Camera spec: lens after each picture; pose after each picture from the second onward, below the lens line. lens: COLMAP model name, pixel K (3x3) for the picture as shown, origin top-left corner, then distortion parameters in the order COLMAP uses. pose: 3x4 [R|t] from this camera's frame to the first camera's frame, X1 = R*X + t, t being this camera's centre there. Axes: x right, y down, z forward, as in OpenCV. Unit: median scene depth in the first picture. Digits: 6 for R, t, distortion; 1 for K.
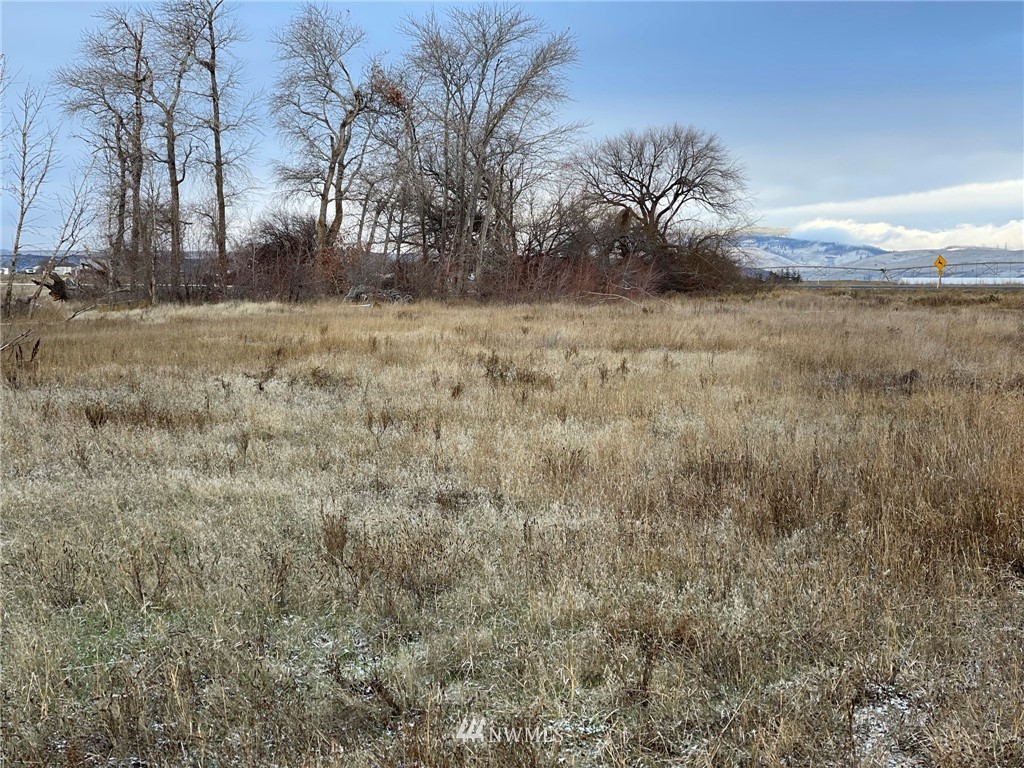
lens RADIAL K [[1882.3, 0, 517.2], [0, 1882.3, 377.9], [0, 0, 1]] dist [0.176192, 0.000000]
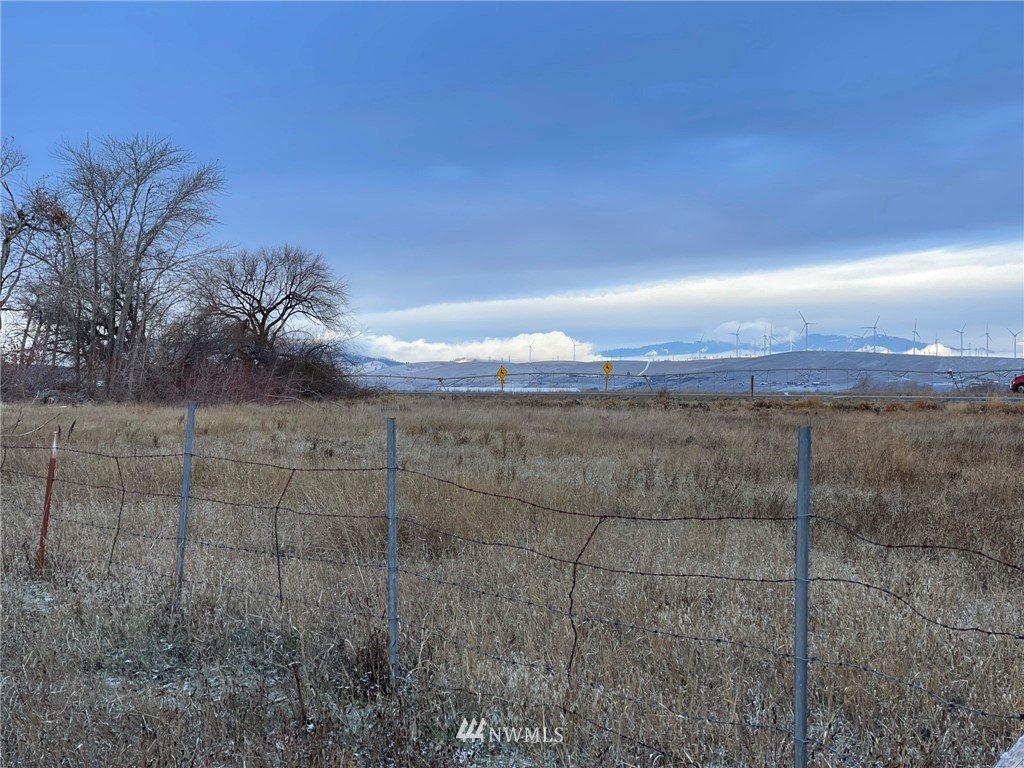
lens RADIAL K [[1882.3, 0, 515.0], [0, 1882.3, 388.5], [0, 0, 1]] dist [0.176192, 0.000000]
pose [[0.967856, -0.000485, 0.251506, -0.088661], [0.013765, 0.998602, -0.051045, 0.009483], [-0.251130, 0.052866, 0.966509, -0.120117]]
